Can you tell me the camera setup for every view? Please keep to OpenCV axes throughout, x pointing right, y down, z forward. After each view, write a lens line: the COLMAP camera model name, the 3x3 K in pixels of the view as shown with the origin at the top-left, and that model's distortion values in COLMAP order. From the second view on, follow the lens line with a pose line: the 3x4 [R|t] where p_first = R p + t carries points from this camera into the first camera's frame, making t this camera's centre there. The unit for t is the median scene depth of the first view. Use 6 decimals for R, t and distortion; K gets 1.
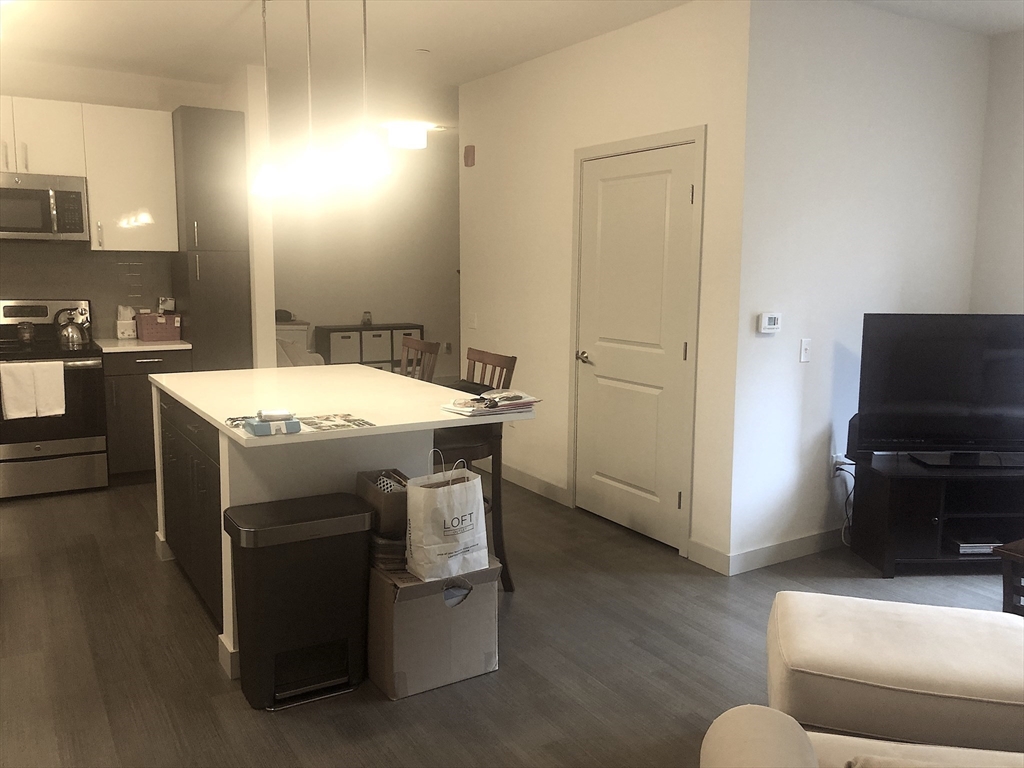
lens RADIAL K [[829.6, 0, 512.0], [0, 829.6, 384.0], [0, 0, 1]] dist [-0.006015, -0.009020]
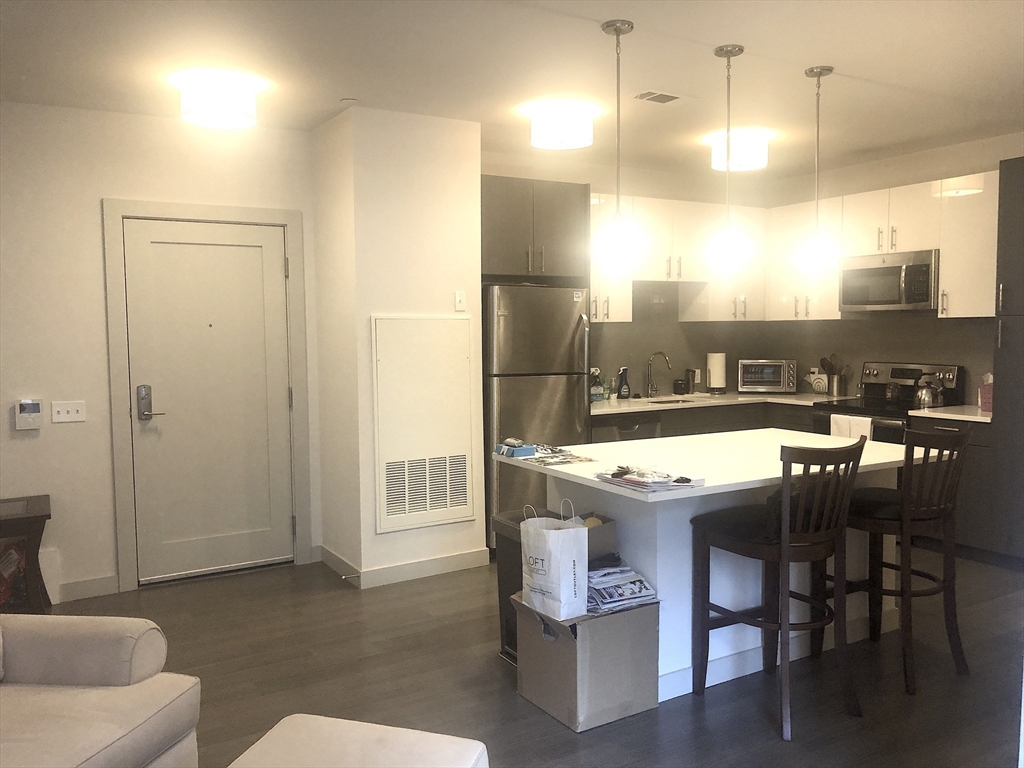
lens RADIAL K [[796.6, 0, 512.0], [0, 796.6, 384.0], [0, 0, 1]] dist [0.001606, 0.001339]
pose [[-0.027165, 0.050058, -0.998377, 0.522280], [-0.128592, 0.990272, 0.053150, -0.064585], [0.991325, 0.129827, -0.020464, 0.507766]]
